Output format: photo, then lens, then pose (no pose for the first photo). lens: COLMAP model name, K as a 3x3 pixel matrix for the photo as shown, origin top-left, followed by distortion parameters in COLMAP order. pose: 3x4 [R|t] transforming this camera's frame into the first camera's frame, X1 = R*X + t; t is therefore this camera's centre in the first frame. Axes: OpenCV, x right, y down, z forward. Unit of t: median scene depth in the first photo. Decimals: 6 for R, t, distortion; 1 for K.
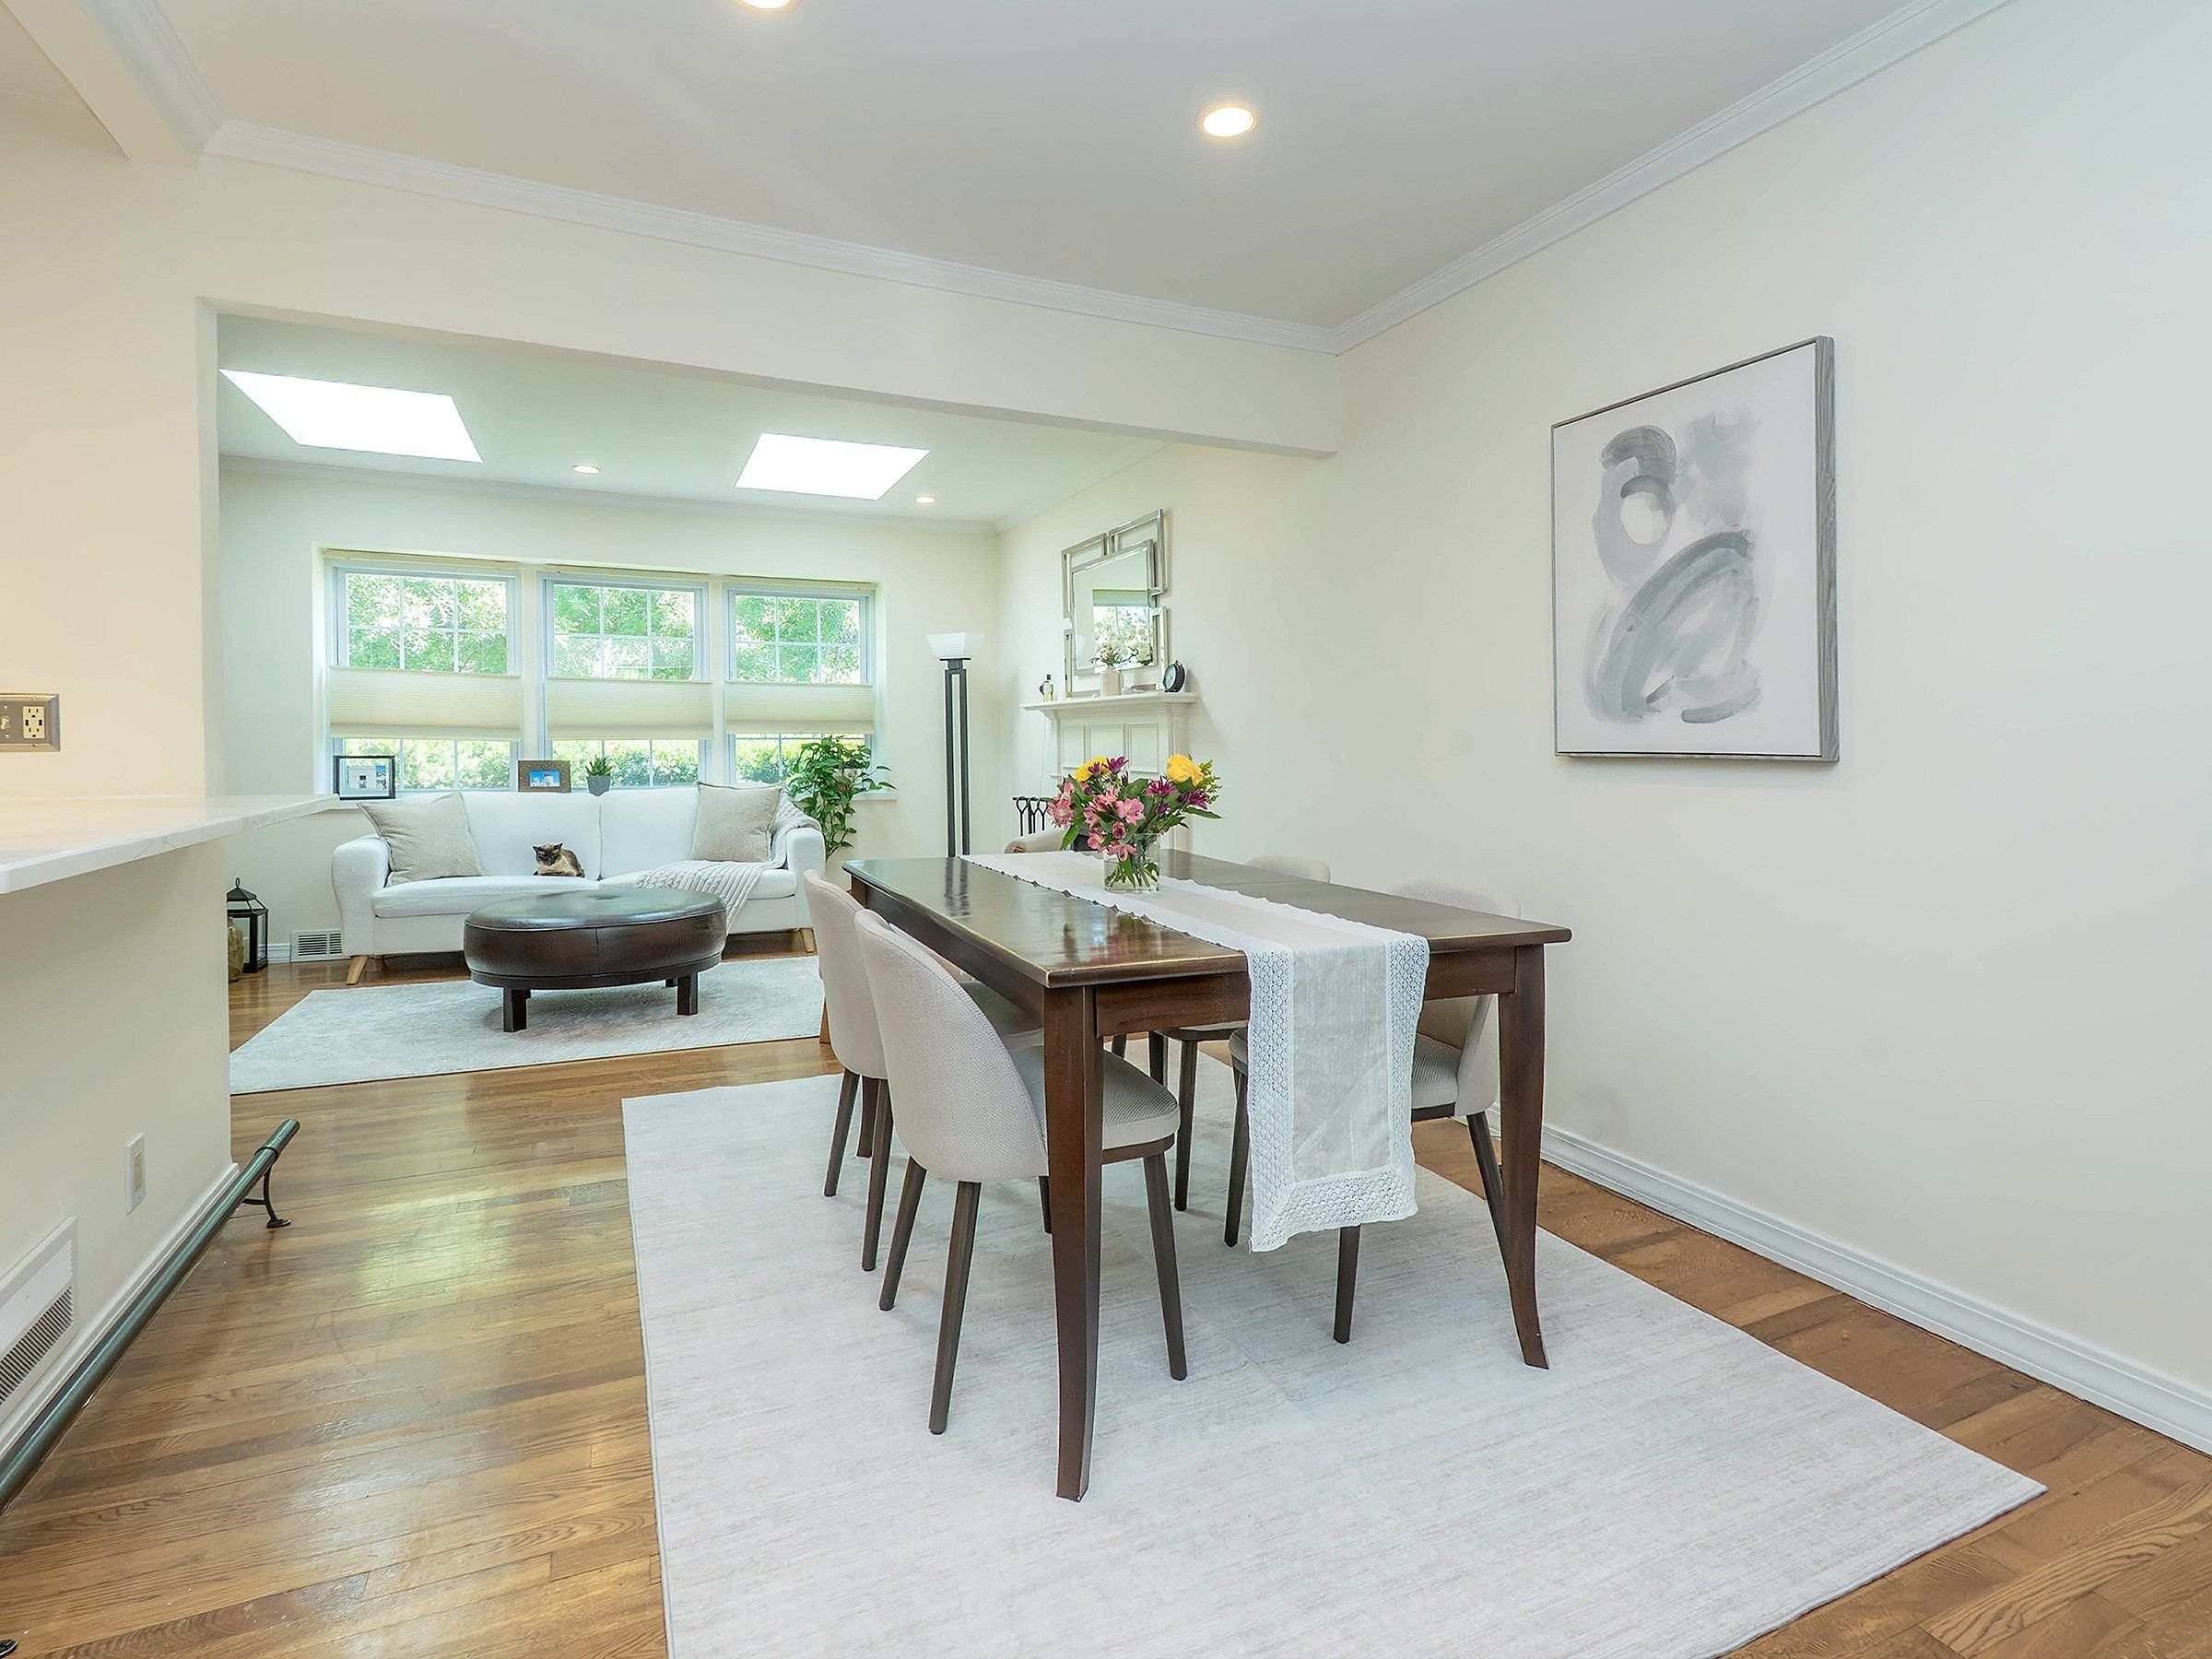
lens RADIAL K [[1100.0, 0, 1090.4], [0, 1100.0, 760.0], [0, 0, 1]] dist [-0.000147, -0.000122]
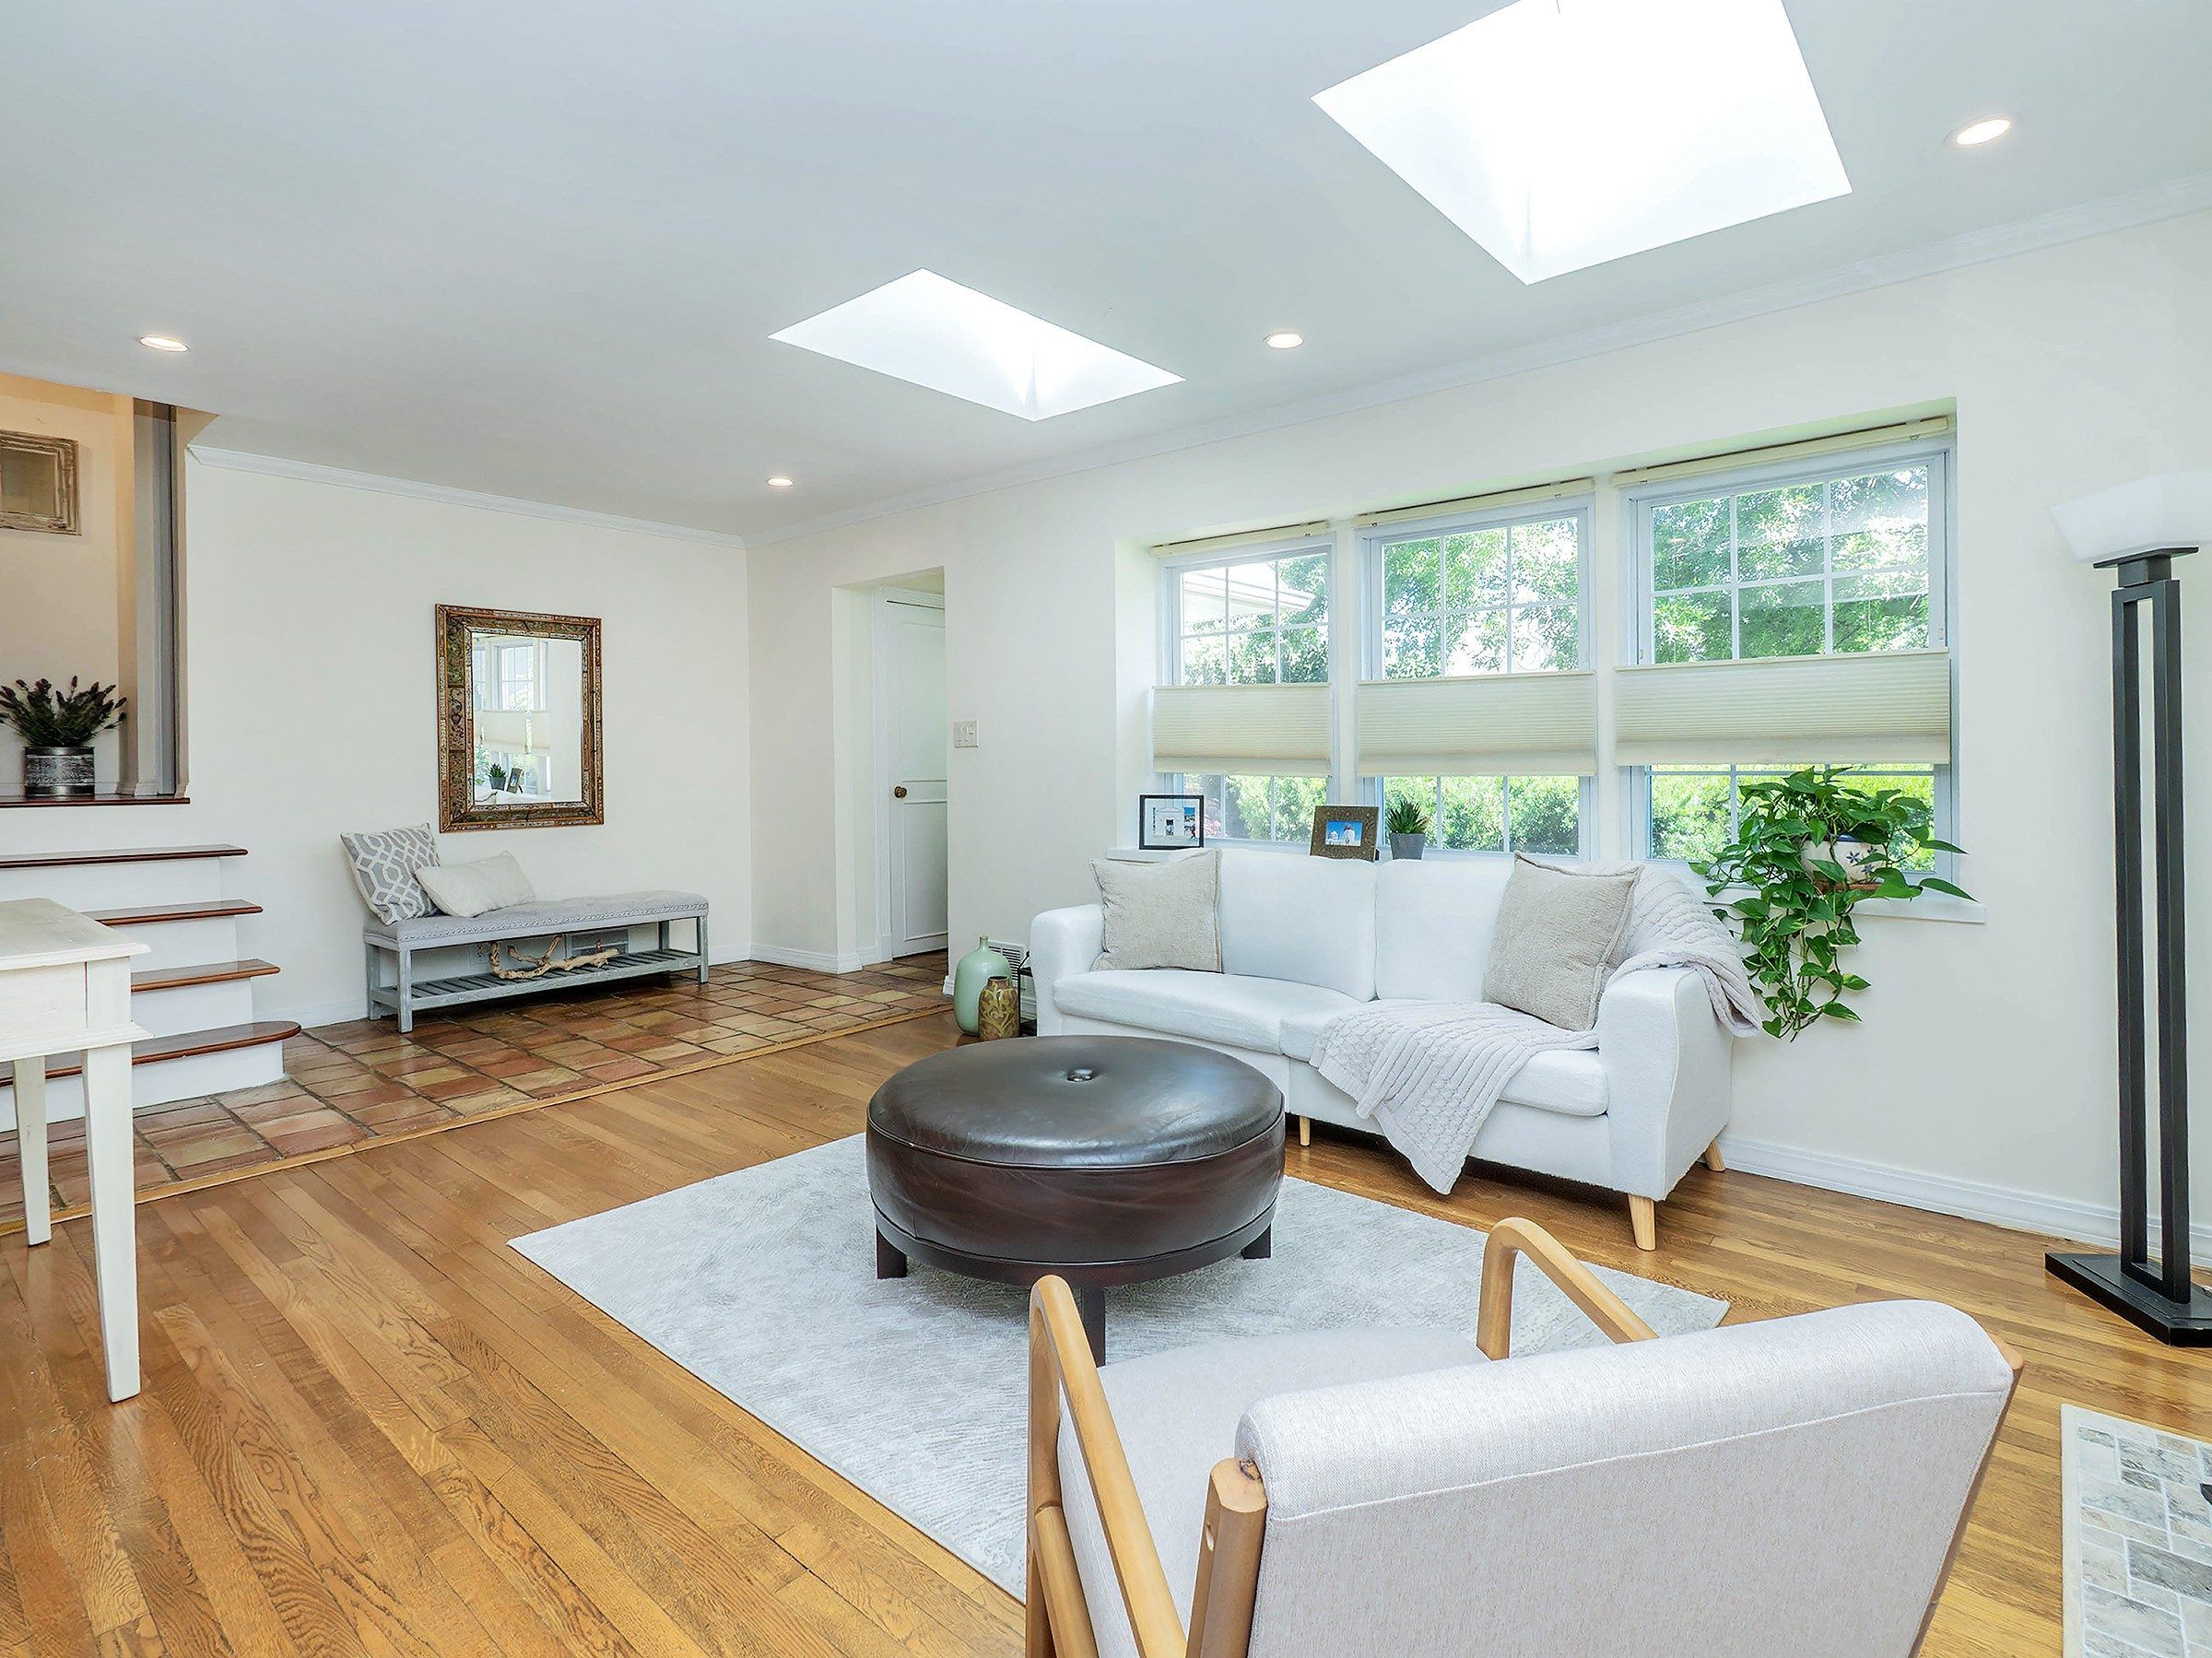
lens RADIAL K [[1065.7, 0, 1204.7], [0, 1065.7, 749.5], [0, 0, 1]] dist [-0.000488, -0.000012]
pose [[0.465852, -0.013102, -0.884766, 0.043239], [-0.001636, 0.999876, -0.015668, -0.023763], [0.884861, 0.008746, 0.465773, 0.612849]]
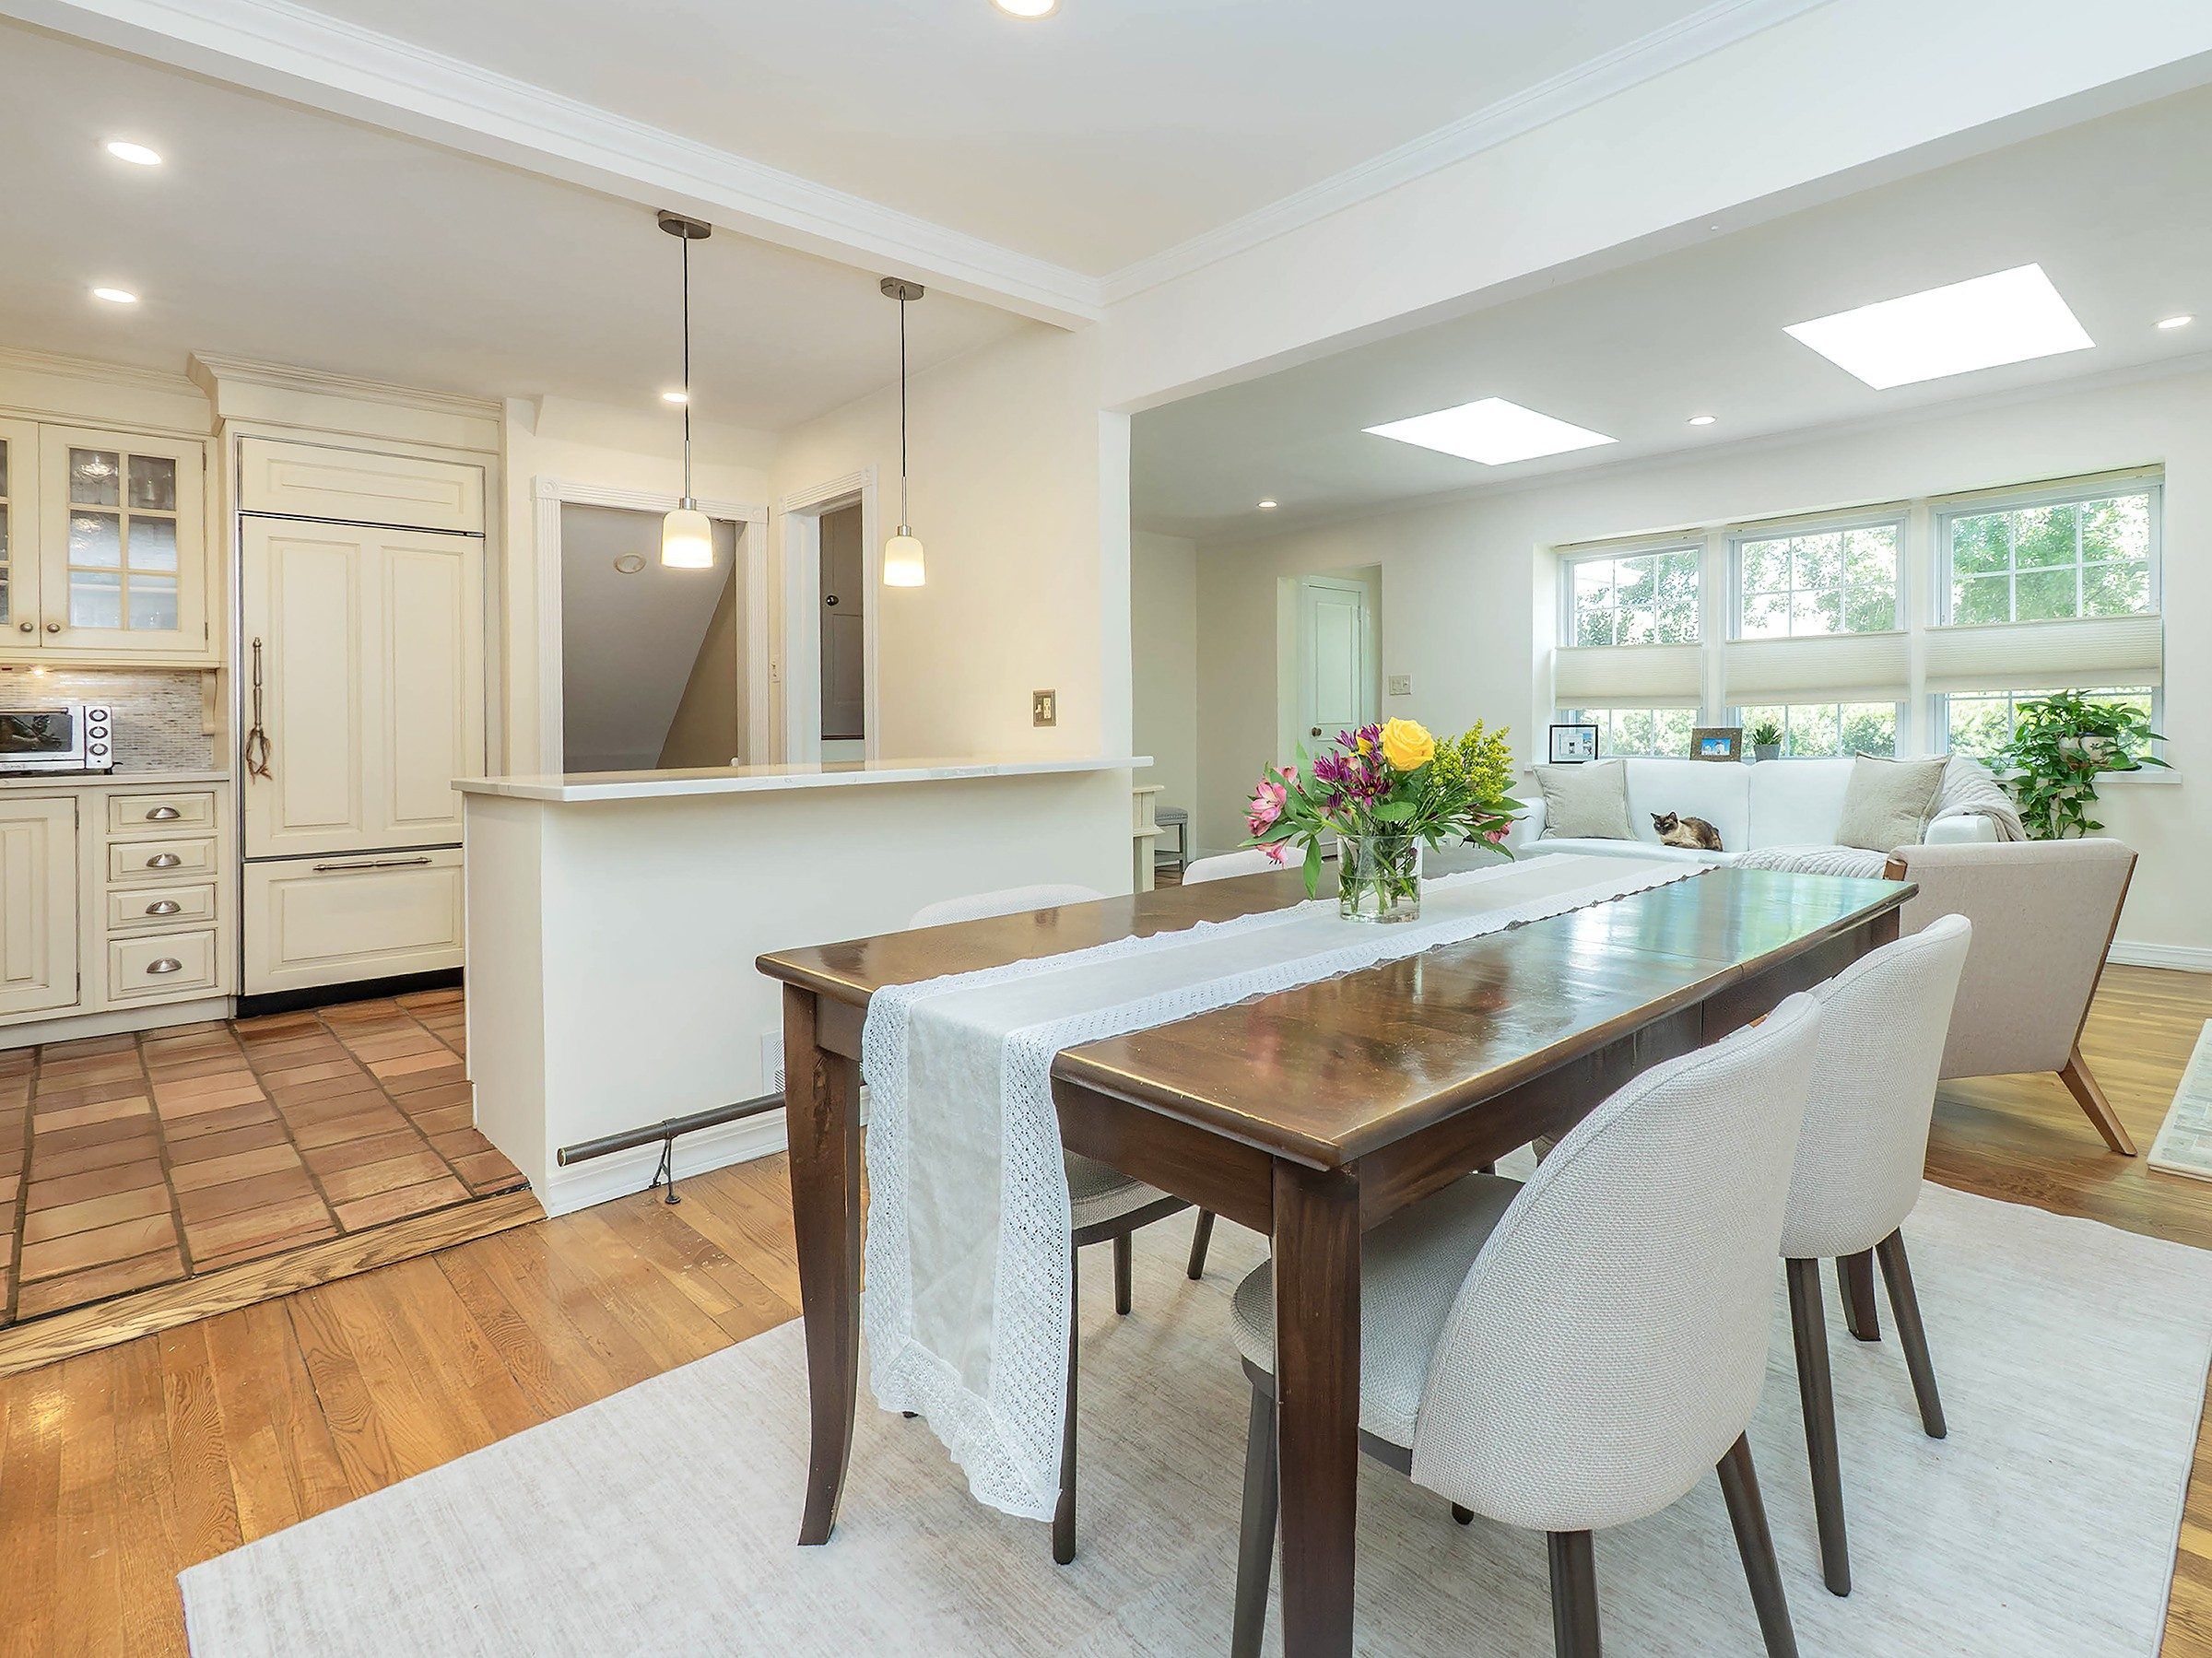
lens RADIAL K [[1095.6, 0, 1266.9], [0, 1095.6, 744.9], [0, 0, 1]] dist [0.005428, -0.006276]
pose [[0.367104, 0.007700, -0.930148, 0.256838], [0.006547, 0.999920, 0.010861, 0.002024], [0.930157, -0.010077, 0.367024, 0.272556]]
